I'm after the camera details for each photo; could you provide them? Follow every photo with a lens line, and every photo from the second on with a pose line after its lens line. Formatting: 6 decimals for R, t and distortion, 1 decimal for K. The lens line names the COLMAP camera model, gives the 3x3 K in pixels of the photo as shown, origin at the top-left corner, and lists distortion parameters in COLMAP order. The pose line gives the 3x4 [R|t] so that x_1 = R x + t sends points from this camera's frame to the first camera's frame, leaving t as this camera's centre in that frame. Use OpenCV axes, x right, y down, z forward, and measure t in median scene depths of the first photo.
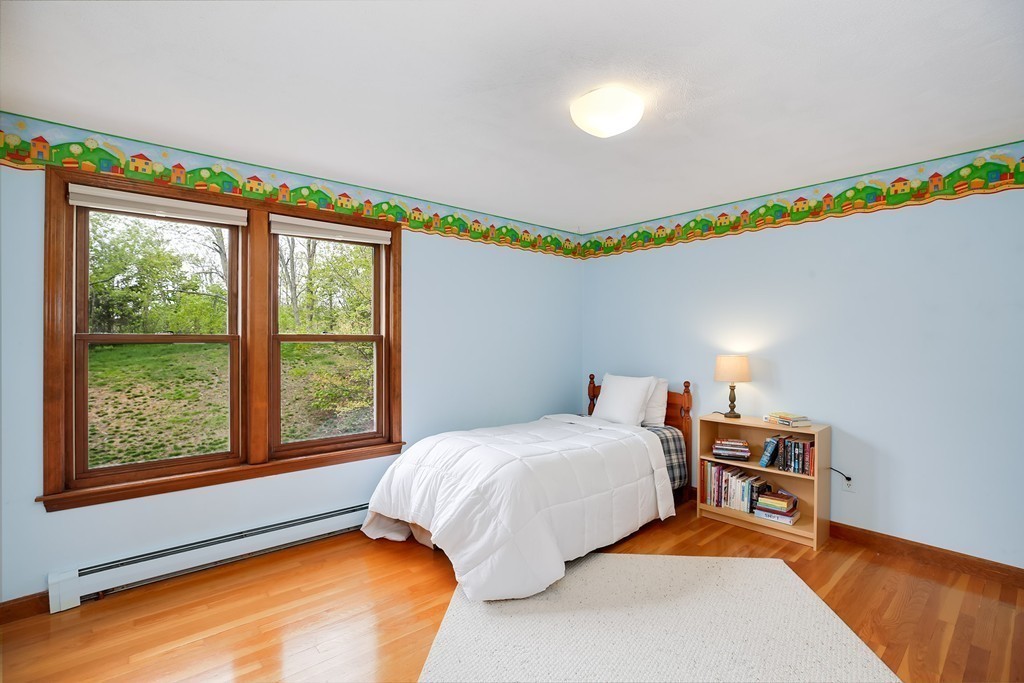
lens RADIAL K [[482.1, 0, 509.7], [0, 482.1, 340.6], [0, 0, 1]] dist [-0.023995, 0.000682]
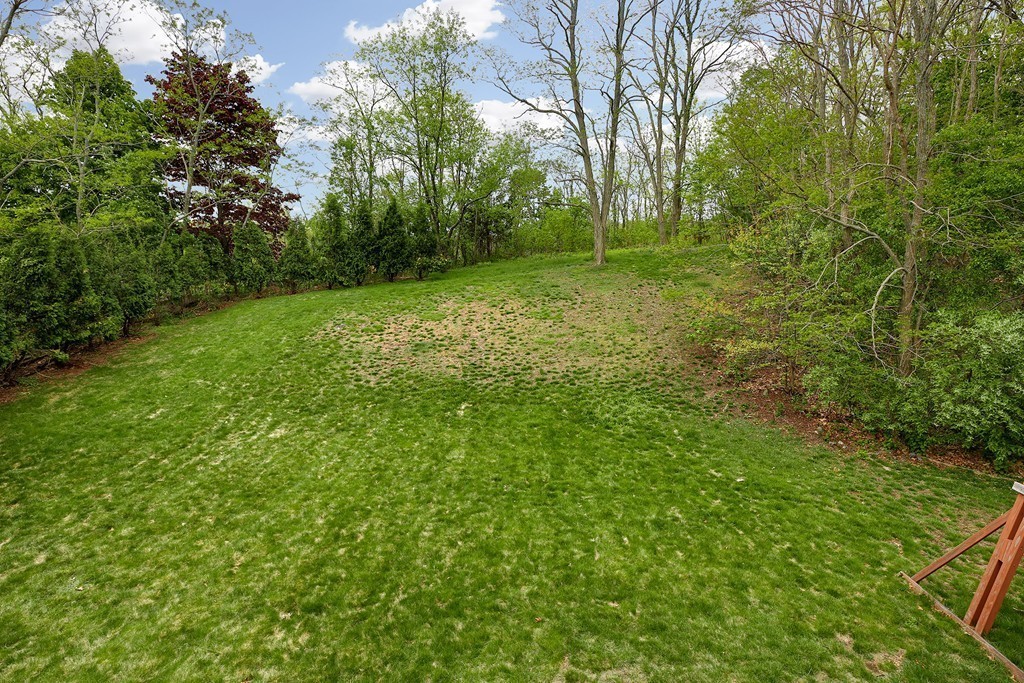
lens RADIAL K [[482.1, 0, 512.1], [0, 482.1, 341.4], [0, 0, 1]] dist [-0.023995, 0.000682]
pose [[0.788670, 0.102639, -0.606189, -0.164505], [-0.000300, 0.986031, 0.166563, 0.008735], [0.614817, -0.131181, 0.777683, 0.216016]]
